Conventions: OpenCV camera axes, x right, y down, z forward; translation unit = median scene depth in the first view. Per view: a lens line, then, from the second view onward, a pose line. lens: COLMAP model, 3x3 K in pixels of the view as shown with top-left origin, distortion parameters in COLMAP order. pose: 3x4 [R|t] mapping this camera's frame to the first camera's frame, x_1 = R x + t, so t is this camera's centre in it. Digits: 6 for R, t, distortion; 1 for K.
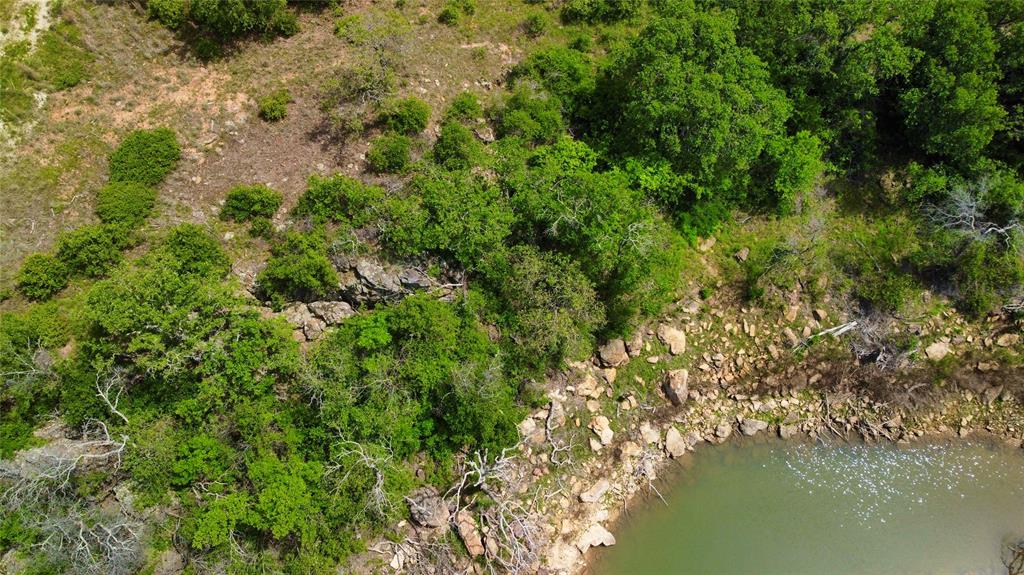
lens RADIAL K [[705.5, 0, 511.3], [0, 705.5, 287.8], [0, 0, 1]] dist [-0.035519, -0.004763]
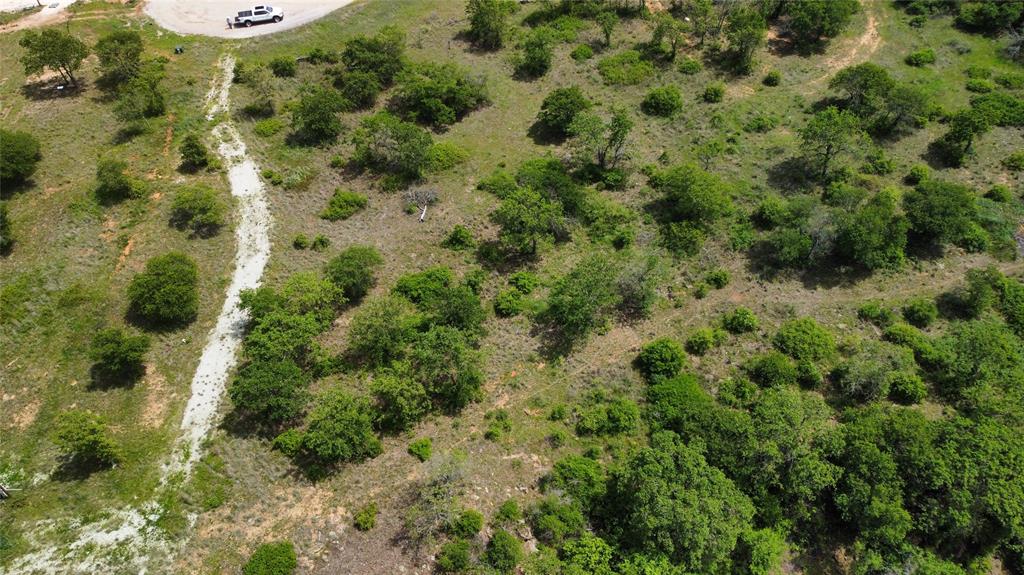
lens RADIAL K [[705.5, 0, 509.5], [0, 705.5, 287.2], [0, 0, 1]] dist [-0.035519, -0.004763]
pose [[0.998496, -0.050071, -0.022330, -0.013984], [0.039427, 0.938823, -0.342137, -0.203245], [0.038095, 0.340742, 0.939385, -0.390013]]
